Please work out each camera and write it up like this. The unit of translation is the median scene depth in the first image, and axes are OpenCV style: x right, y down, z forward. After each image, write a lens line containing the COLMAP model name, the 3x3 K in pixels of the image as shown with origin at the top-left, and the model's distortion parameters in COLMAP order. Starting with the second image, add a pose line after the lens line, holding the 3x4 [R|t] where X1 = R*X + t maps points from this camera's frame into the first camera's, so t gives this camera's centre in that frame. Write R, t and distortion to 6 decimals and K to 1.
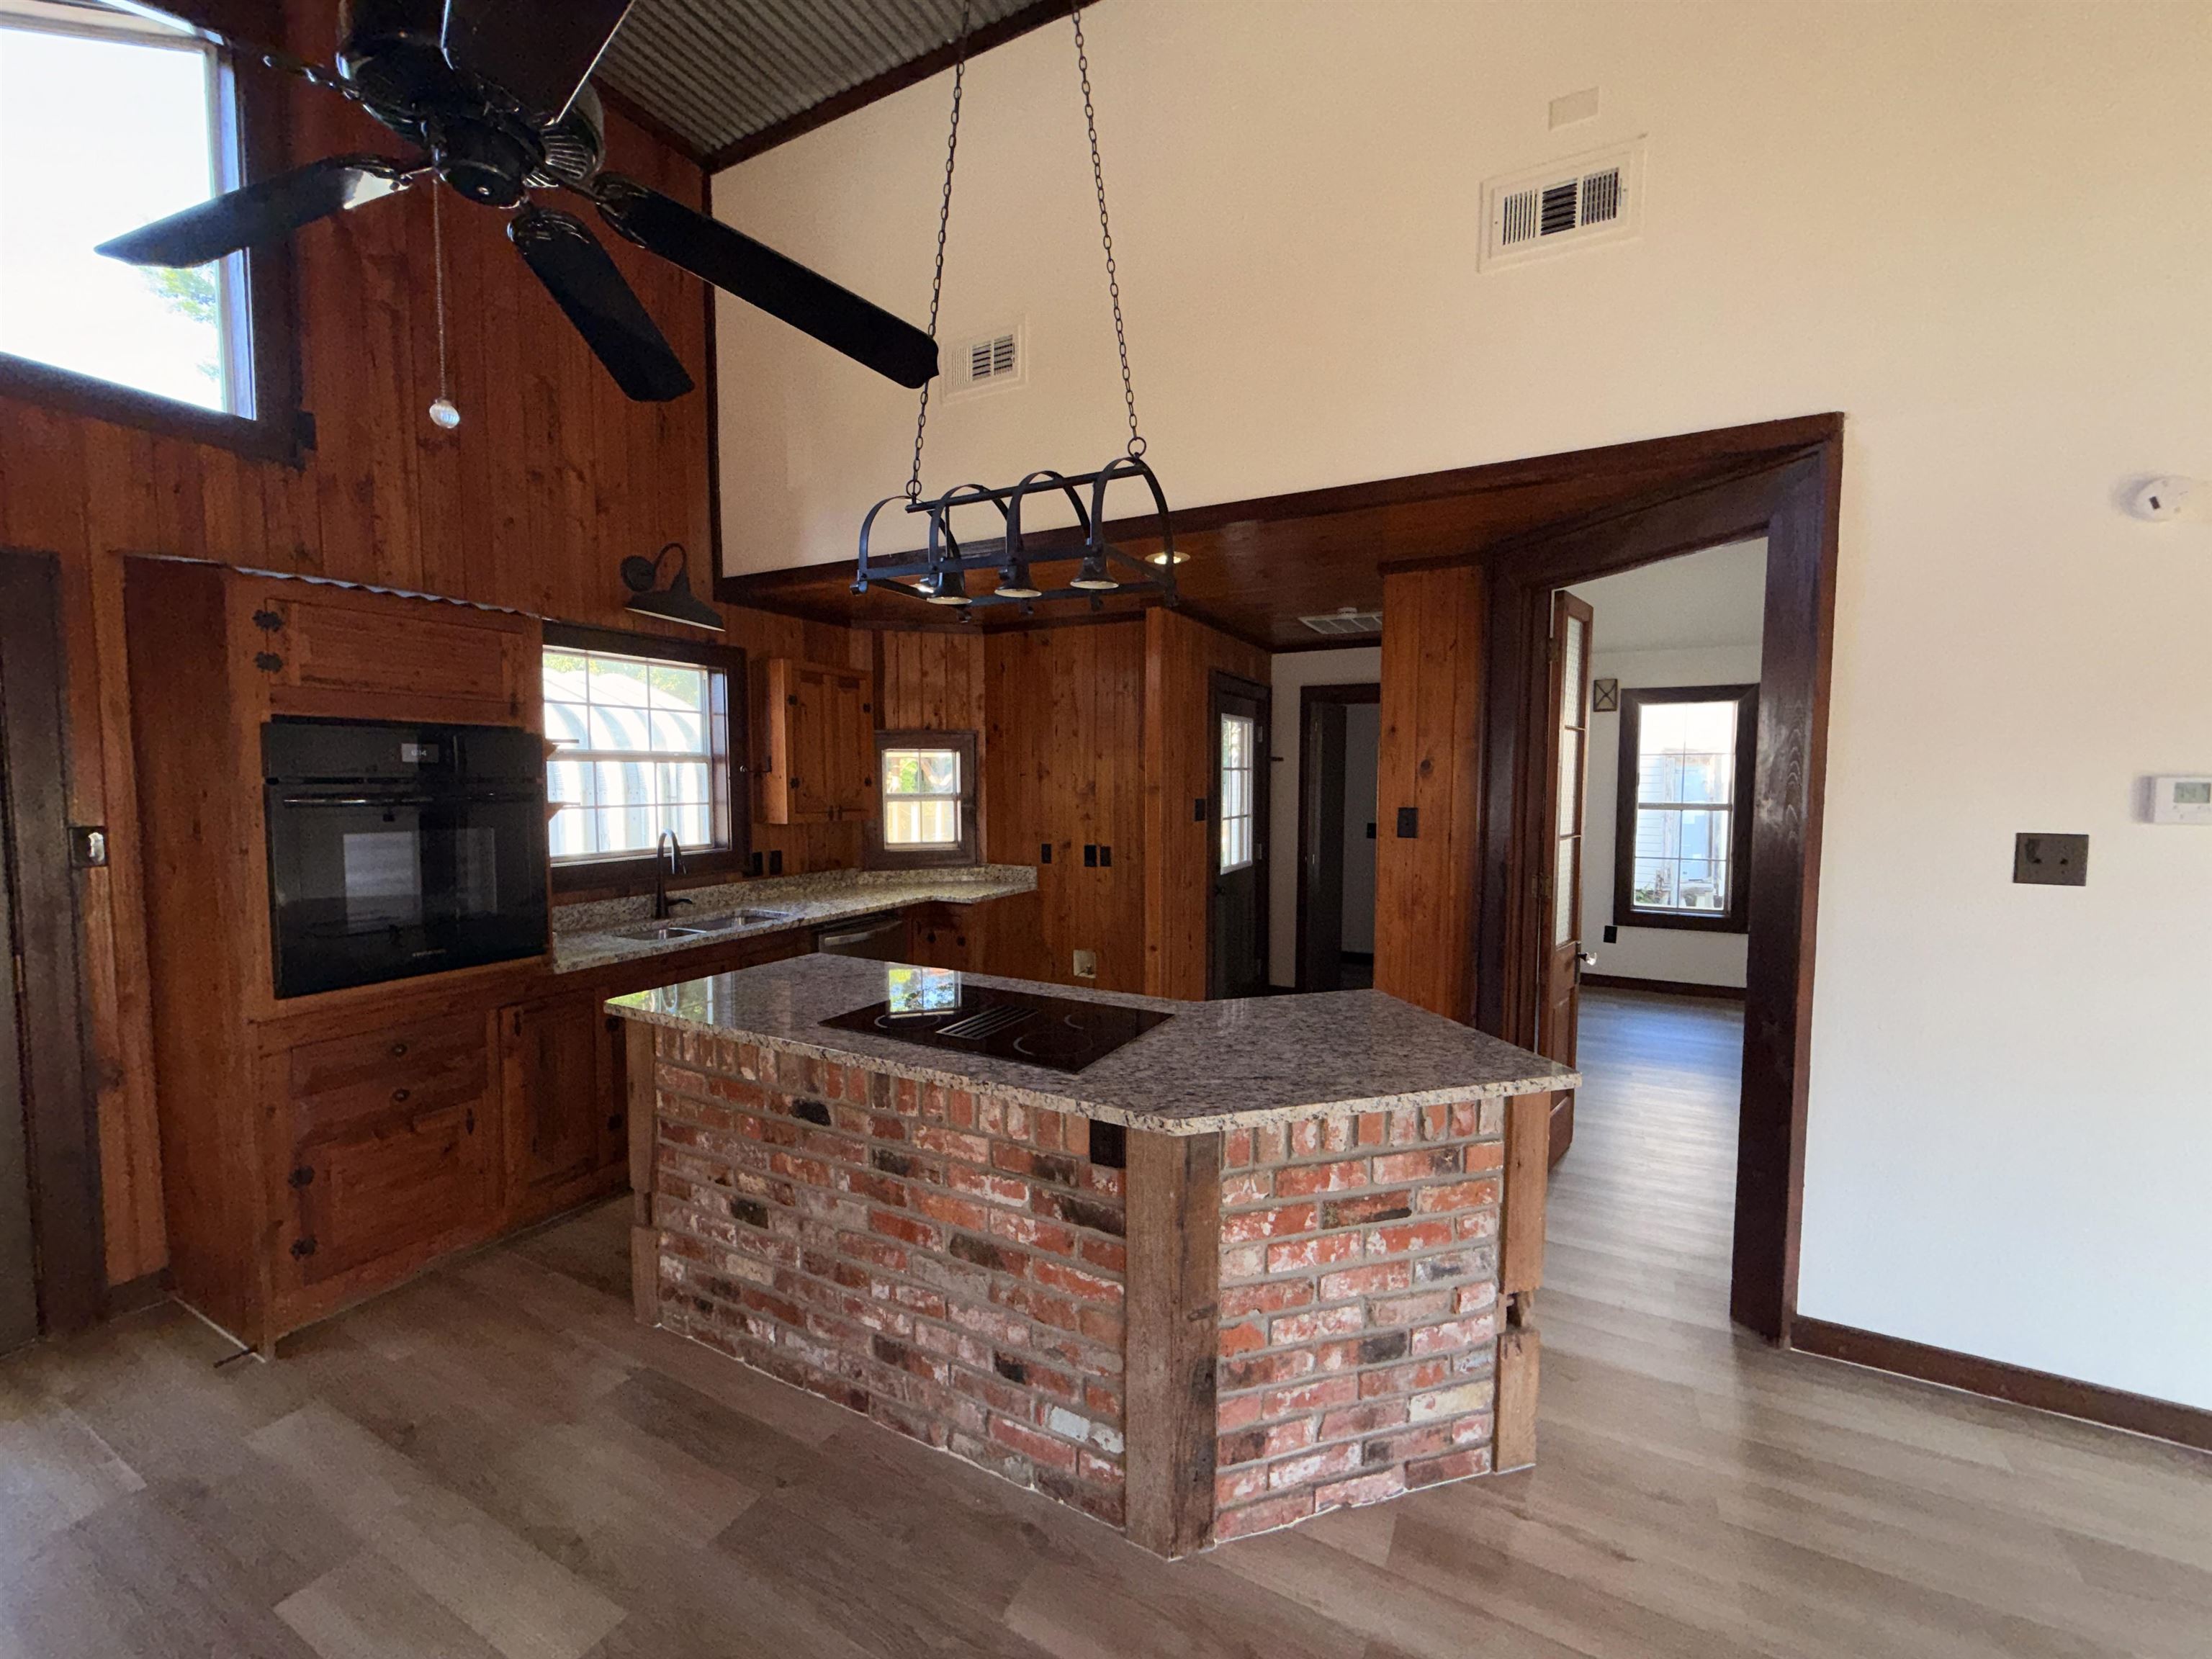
lens RADIAL K [[890.1, 0, 1104.1], [0, 890.1, 825.3], [0, 0, 1]] dist [-0.000578, -0.000171]
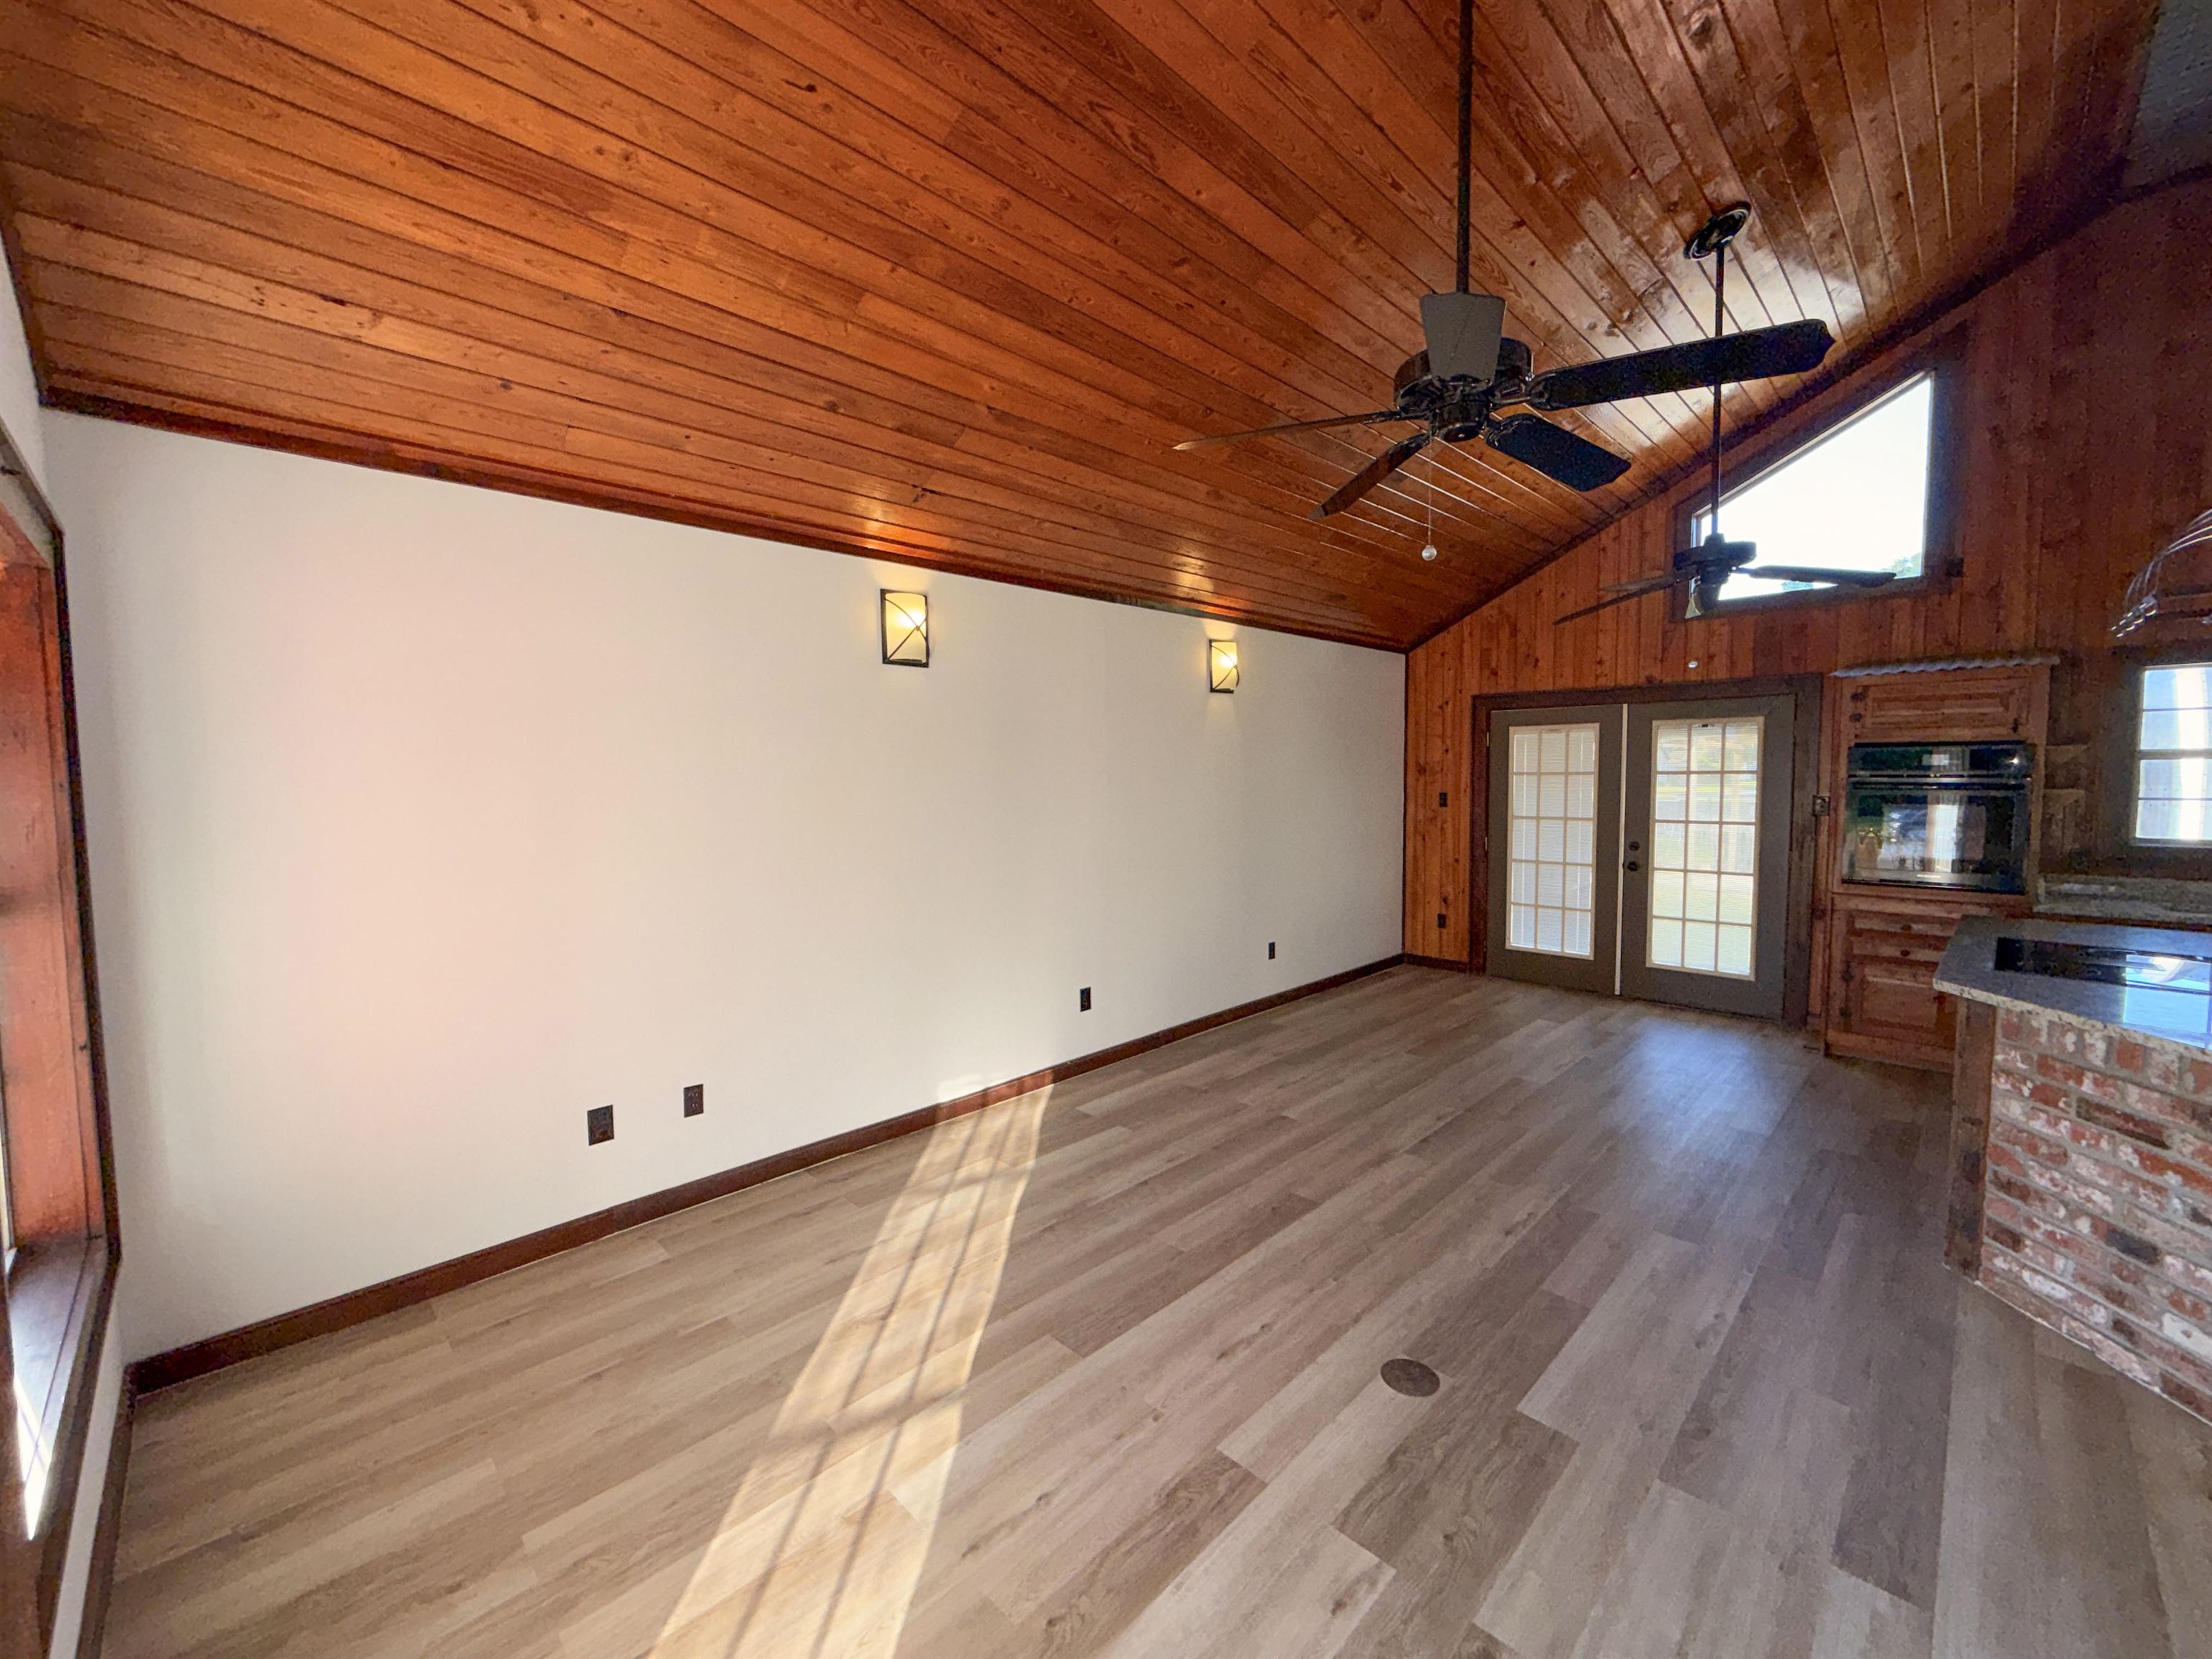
lens RADIAL K [[890.1, 0, 1111.3], [0, 890.1, 835.0], [0, 0, 1]] dist [-0.000578, -0.000171]
pose [[-0.295074, 0.065203, -0.953247, 1.876472], [-0.044821, 0.995626, 0.081976, -0.008623], [0.954423, 0.066915, -0.290861, -0.015600]]
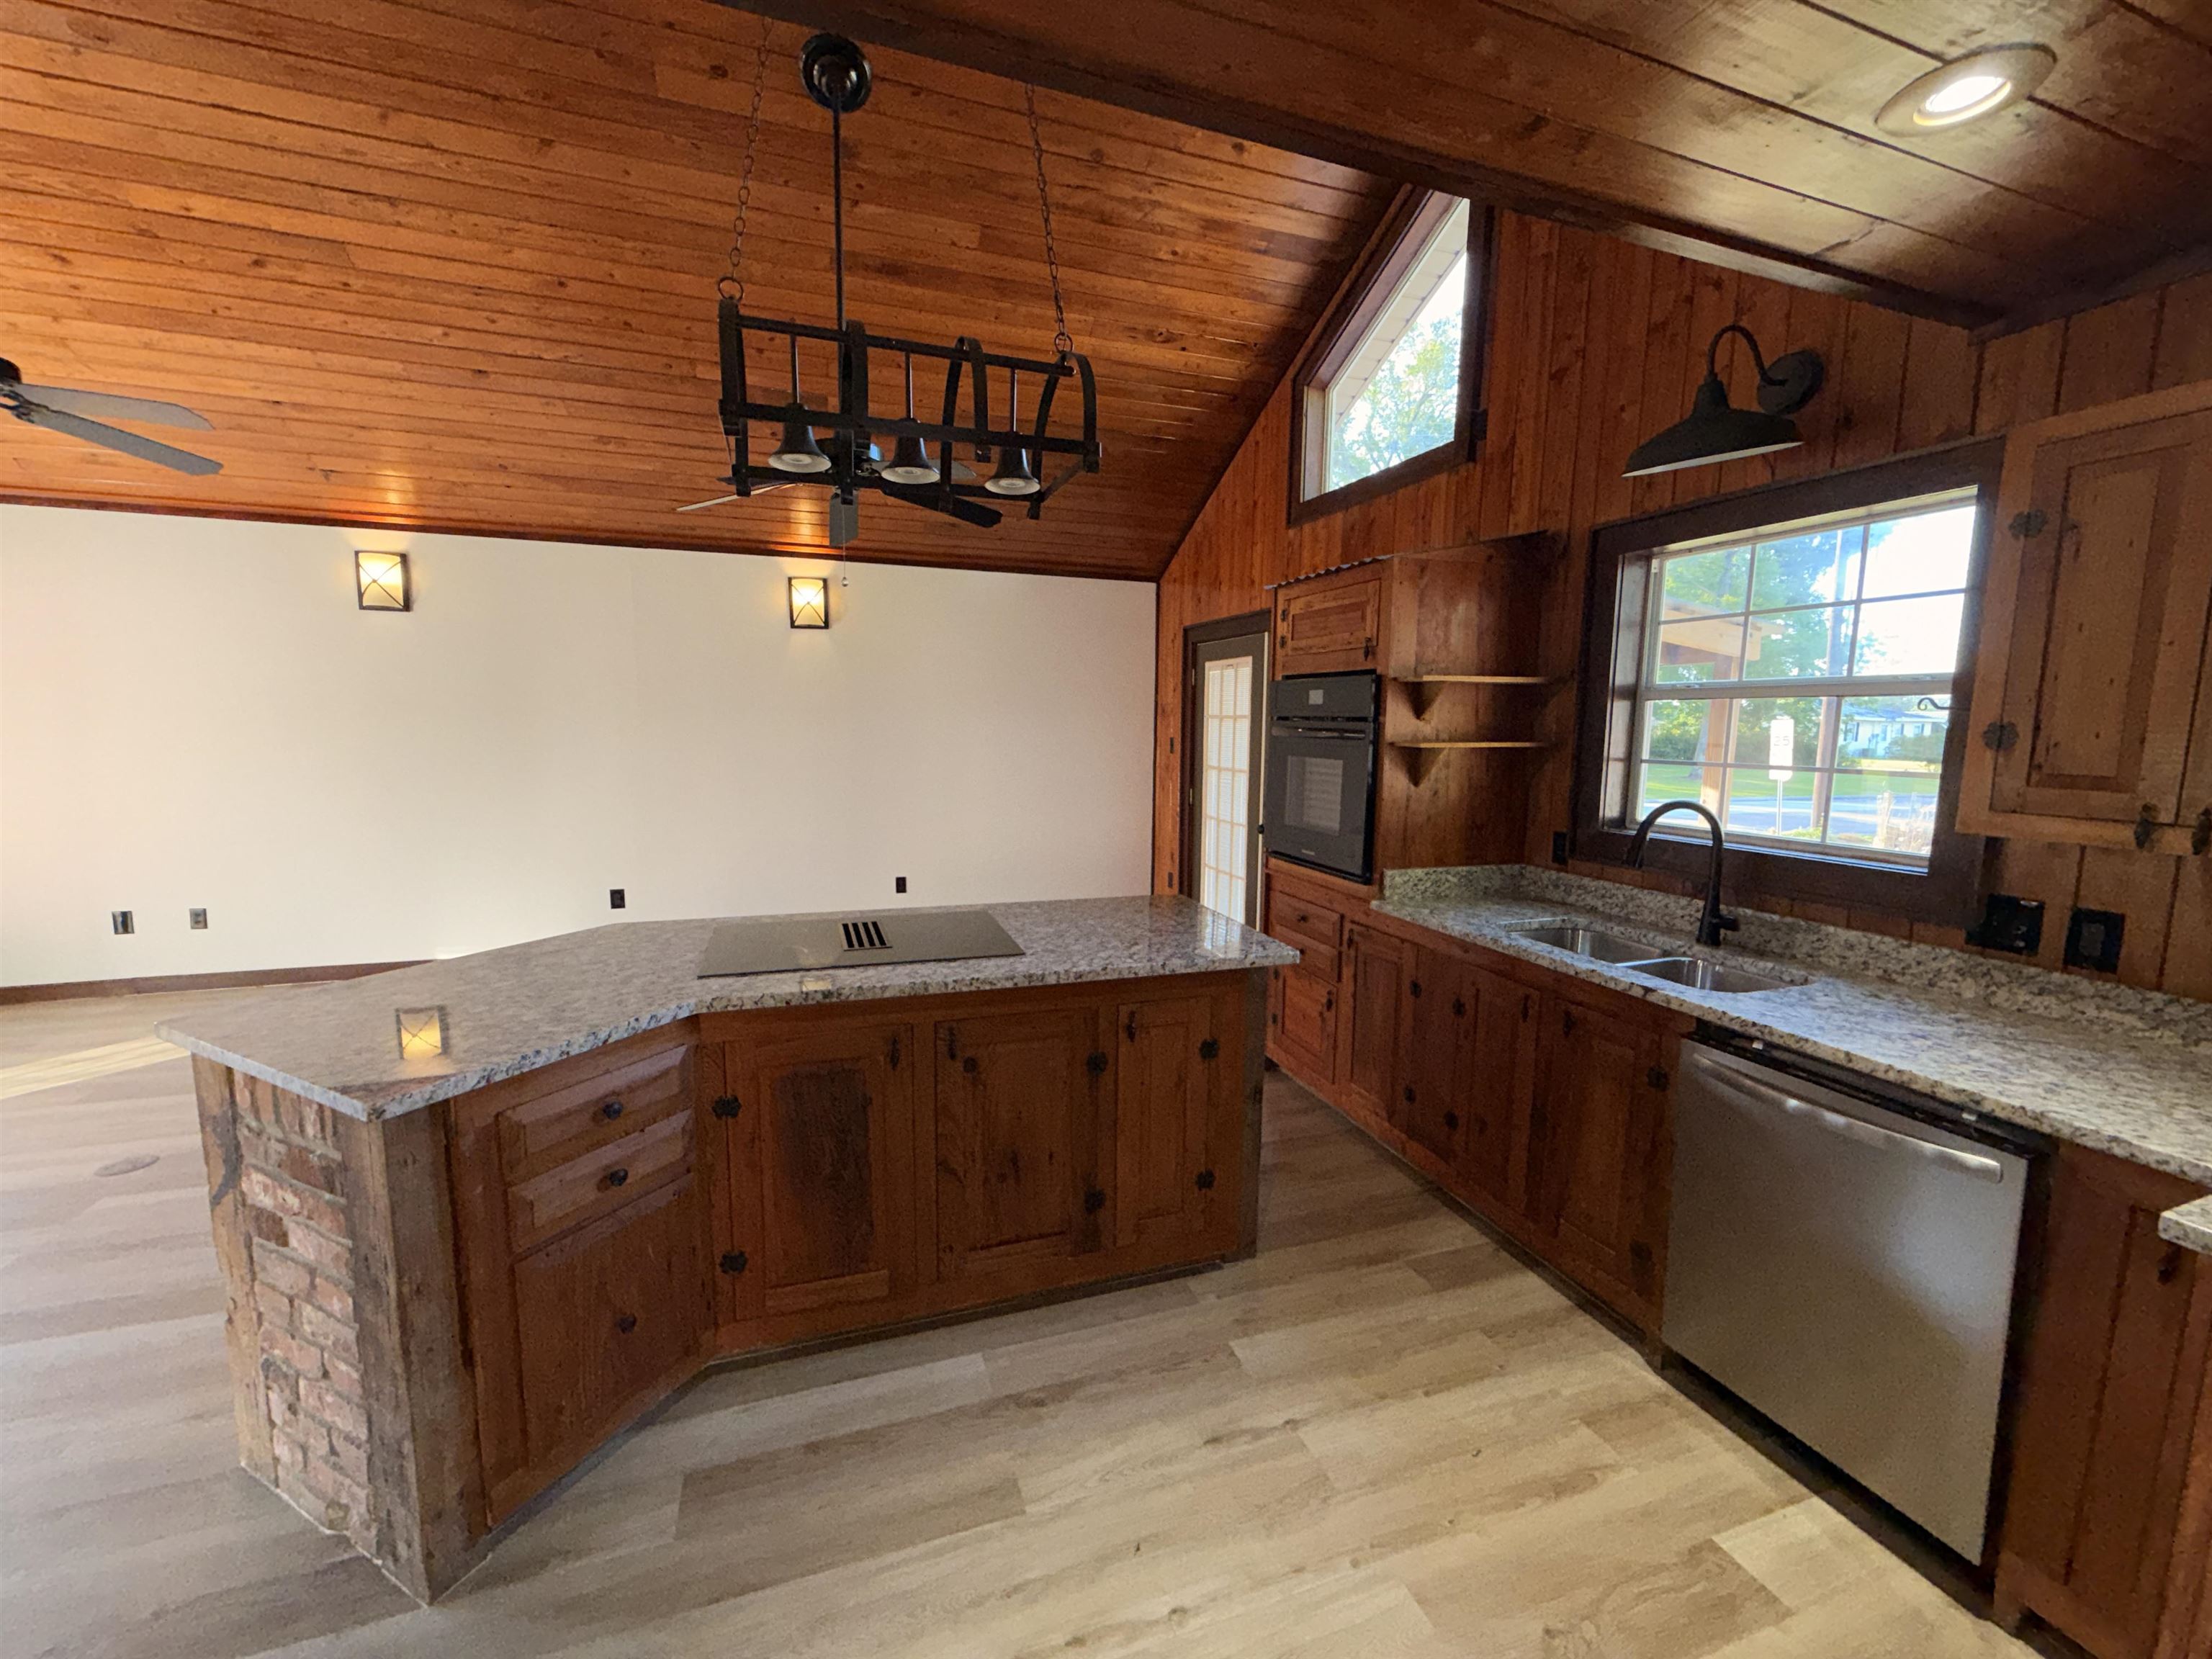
lens RADIAL K [[890.1, 0, 1103.0], [0, 890.1, 834.6], [0, 0, 1]] dist [-0.000578, -0.000171]
pose [[-0.680152, 0.078956, -0.728807, 0.539800], [-0.058062, 0.985257, 0.160924, -0.104271], [0.730768, 0.151769, -0.665540, 2.302633]]
